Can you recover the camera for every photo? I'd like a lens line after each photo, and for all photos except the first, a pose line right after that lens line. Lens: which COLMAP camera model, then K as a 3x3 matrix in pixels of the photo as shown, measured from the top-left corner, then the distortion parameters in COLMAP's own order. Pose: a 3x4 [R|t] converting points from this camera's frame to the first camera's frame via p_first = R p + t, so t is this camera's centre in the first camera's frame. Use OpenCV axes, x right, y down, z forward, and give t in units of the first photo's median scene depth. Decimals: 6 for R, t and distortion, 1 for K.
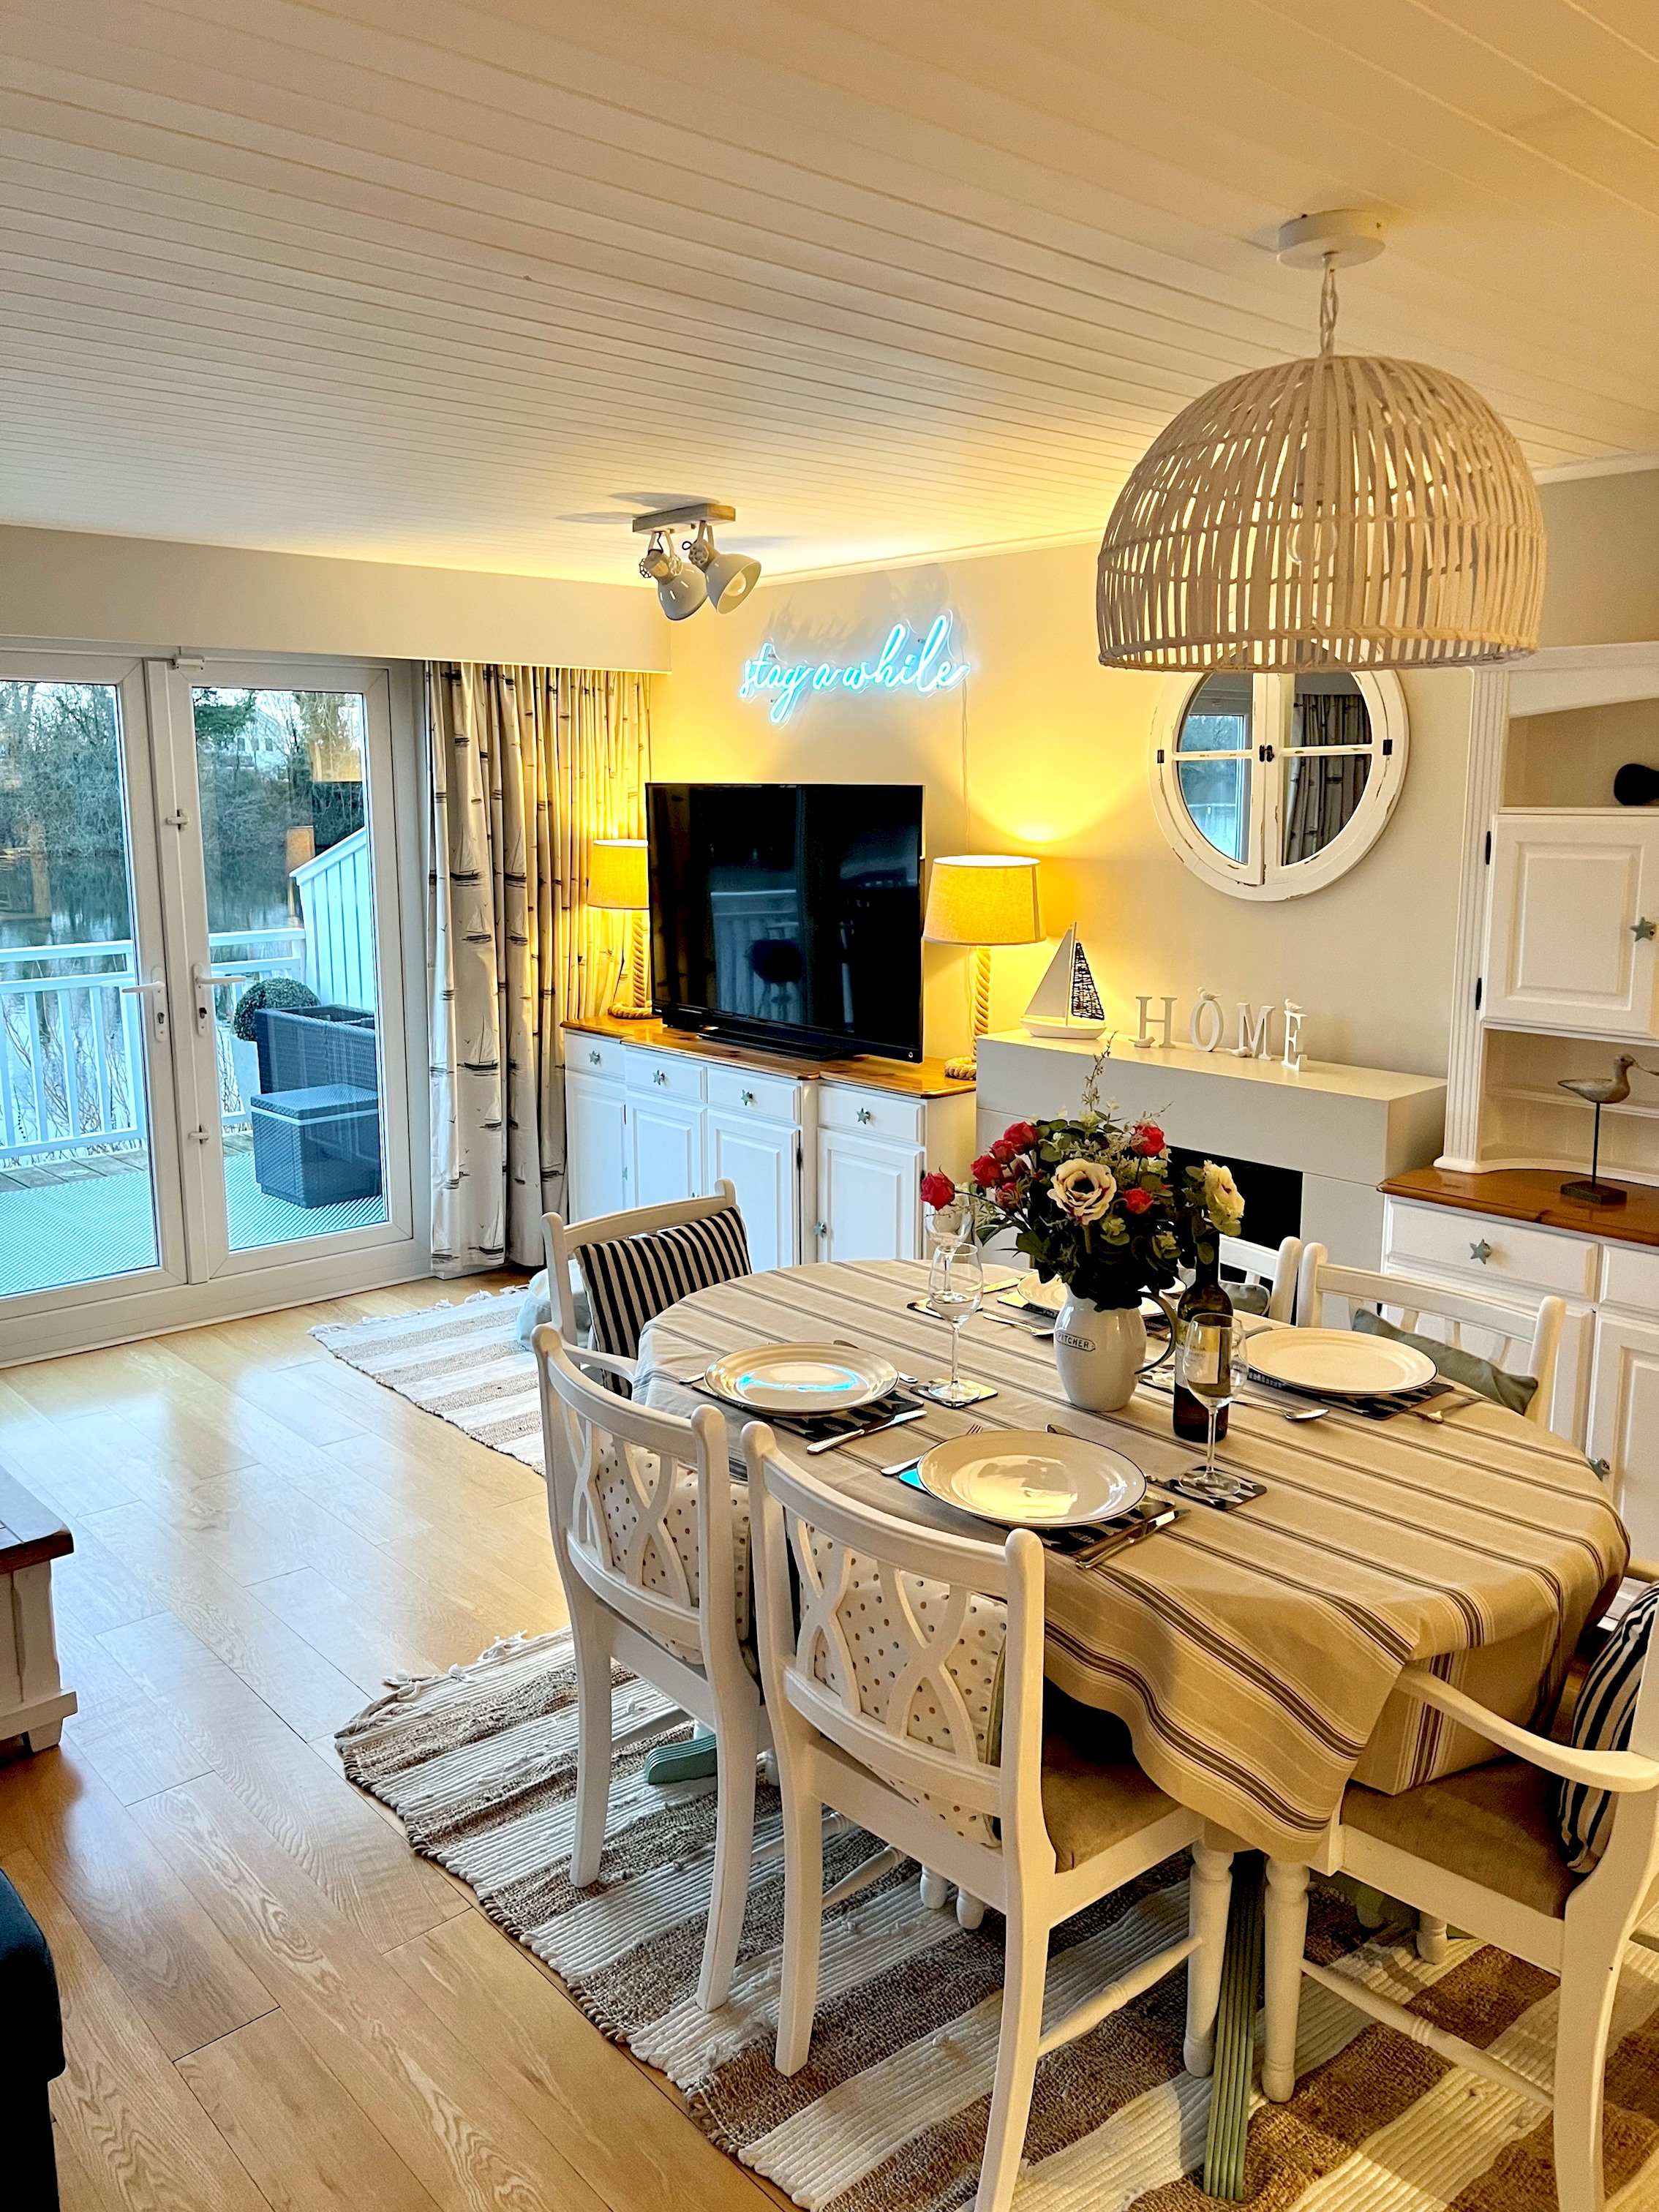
lens RADIAL K [[1670.9, 0, 829.5], [0, 1670.9, 1106.0], [0, 0, 1]] dist [0.073014, -0.117566]
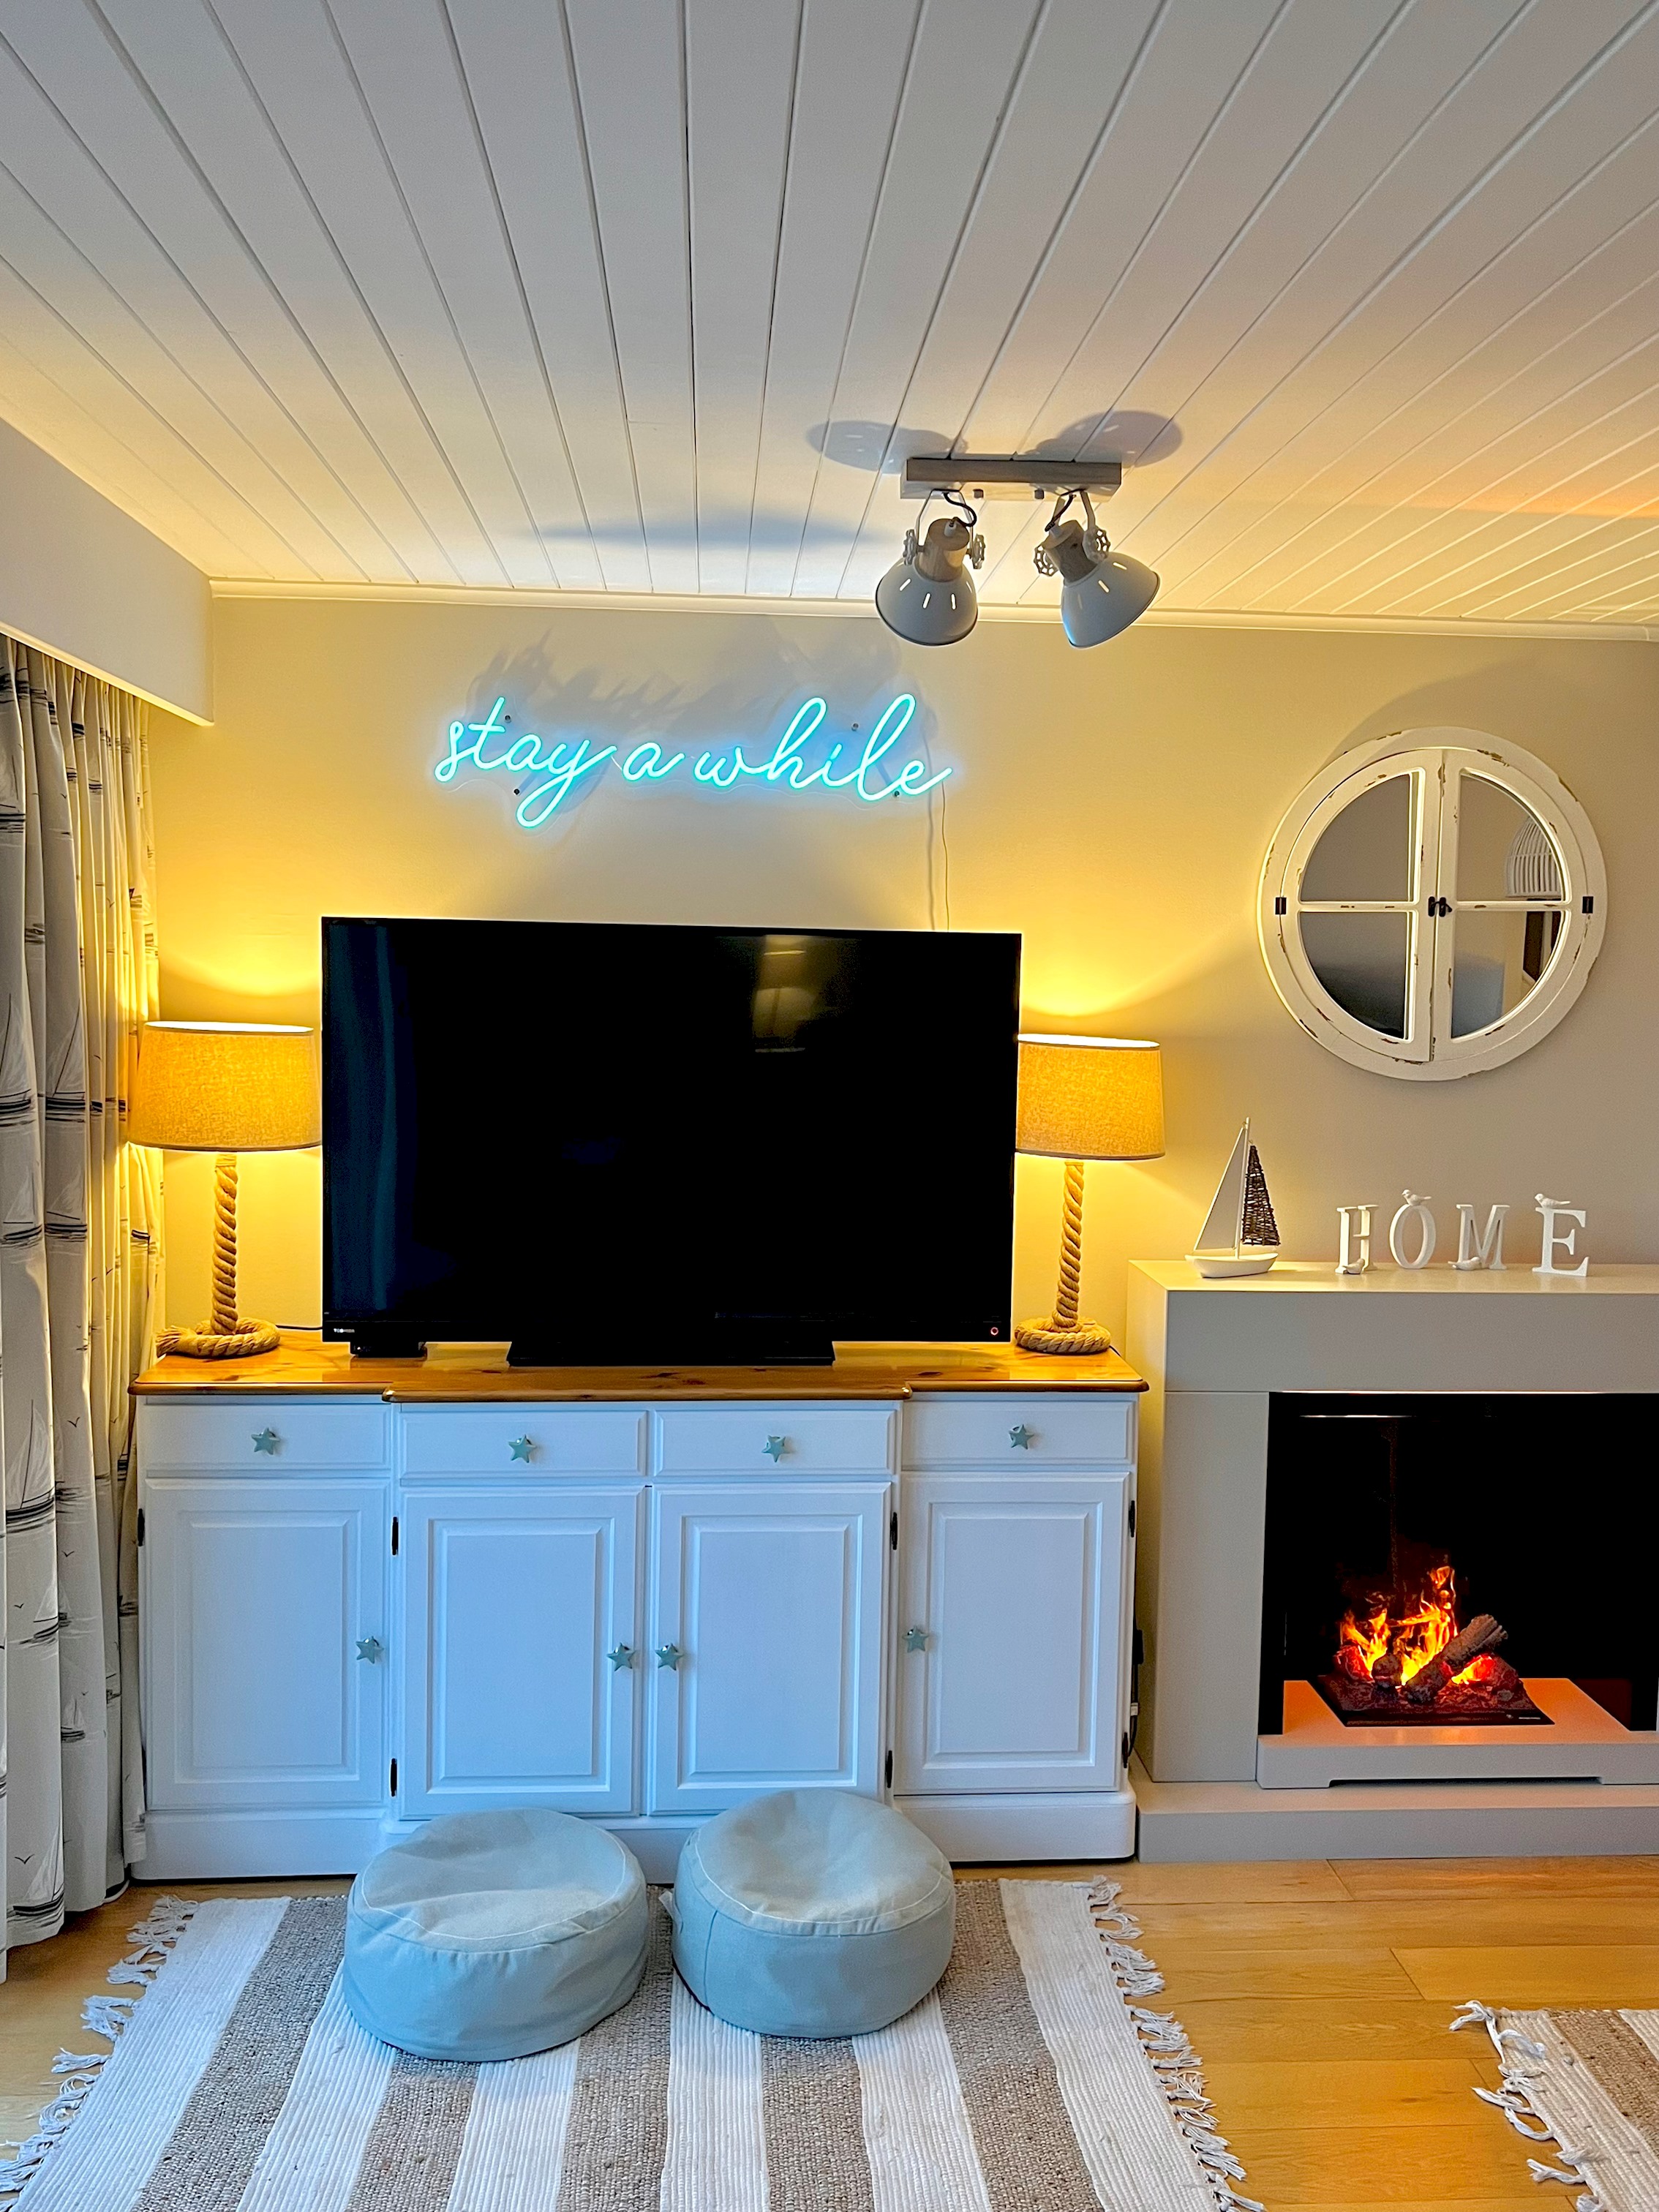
lens RADIAL K [[1742.4, 0, 835.6], [0, 1742.4, 1093.8], [0, 0, 1]] dist [0.026805, -0.000798]
pose [[0.610203, -0.049548, 0.790694, -0.584946], [0.133969, 0.990123, -0.041343, -0.113659], [-0.780836, 0.131156, 0.610814, 0.669845]]
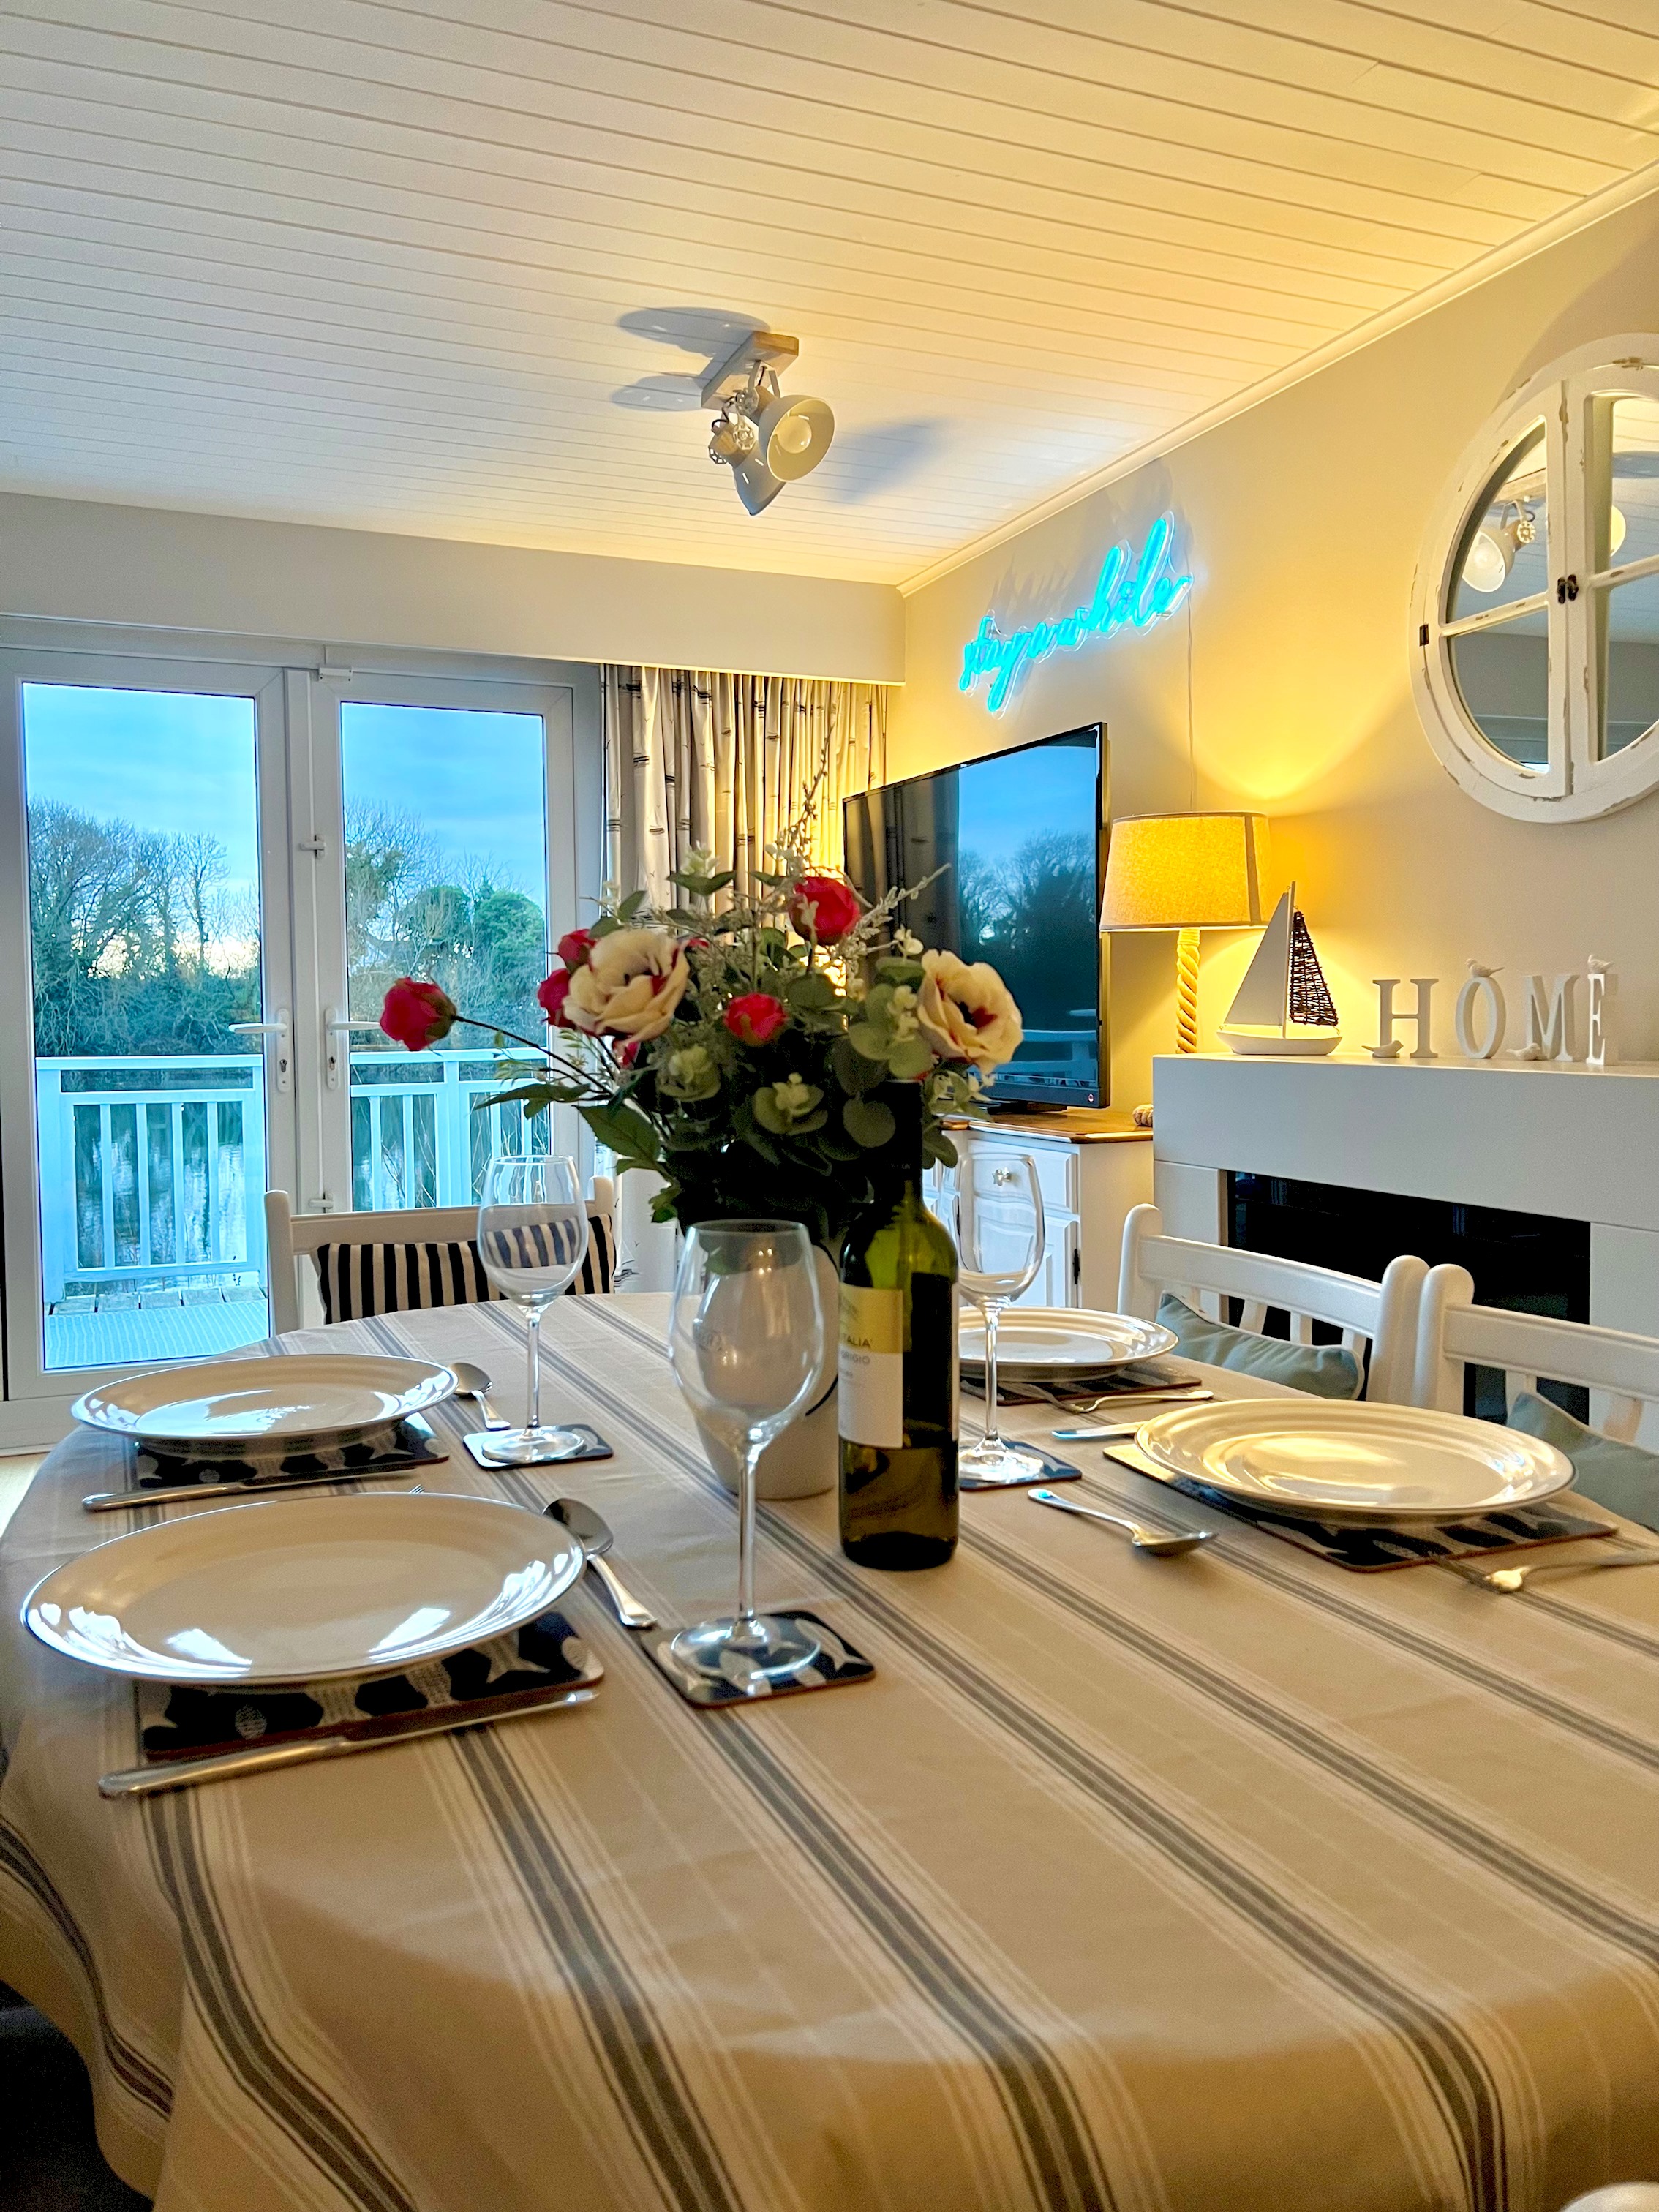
lens RADIAL K [[1670.9, 0, 829.5], [0, 1670.9, 1106.0], [0, 0, 1]] dist [0.073014, -0.117566]
pose [[0.945796, 0.009886, -0.324610, 0.192351], [-0.053030, 0.990822, -0.124337, 0.074832], [0.320401, 0.134812, 0.937640, 0.315399]]
